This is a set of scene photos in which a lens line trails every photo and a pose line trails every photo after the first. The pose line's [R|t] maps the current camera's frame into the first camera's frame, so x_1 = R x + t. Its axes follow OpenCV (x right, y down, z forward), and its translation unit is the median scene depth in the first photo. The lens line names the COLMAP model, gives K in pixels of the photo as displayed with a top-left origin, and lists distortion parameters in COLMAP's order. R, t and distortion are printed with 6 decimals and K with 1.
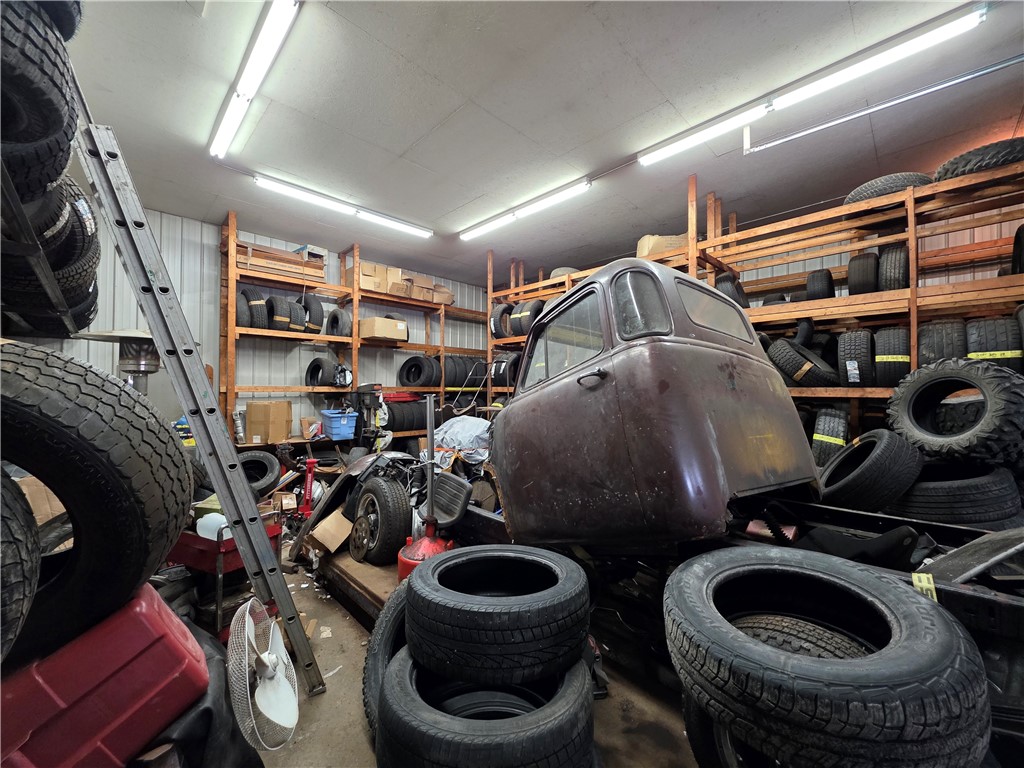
lens RADIAL K [[407.3, 0, 514.7], [0, 407.3, 383.8], [0, 0, 1]] dist [0.001773, 0.000162]
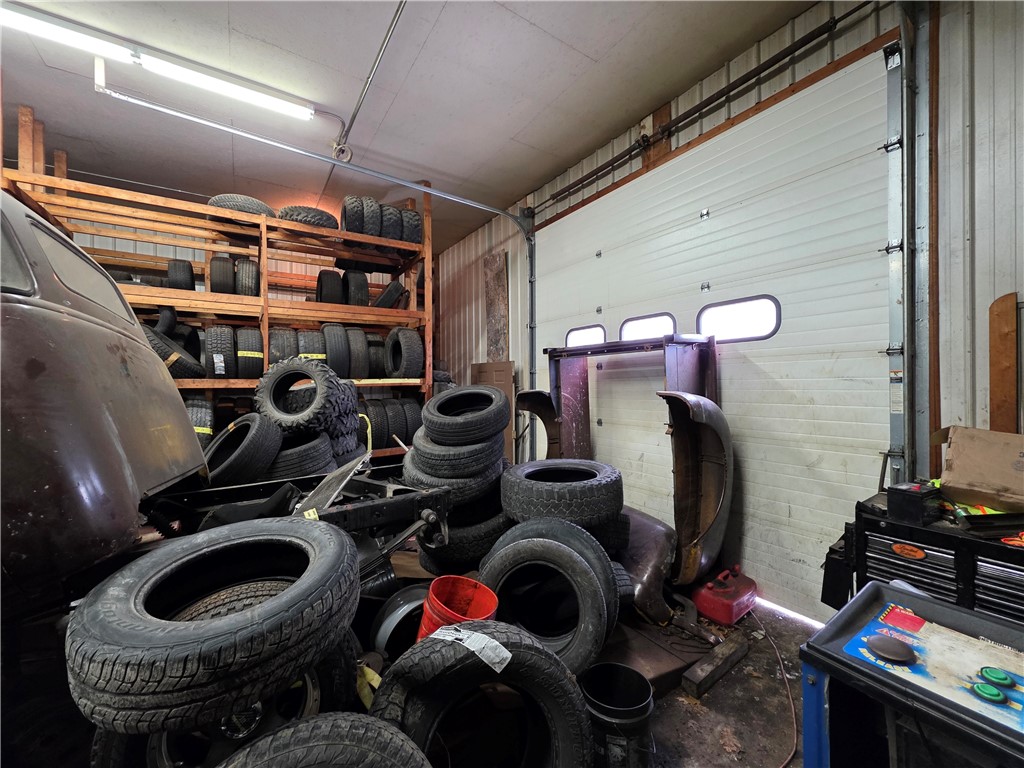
lens RADIAL K [[407.3, 0, 514.7], [0, 407.3, 383.8], [0, 0, 1]] dist [0.001773, 0.000162]
pose [[0.194372, -0.004525, 0.980918, -0.109588], [-0.005456, 0.999969, 0.005694, 0.016714], [-0.980913, -0.006459, 0.194341, 0.034208]]
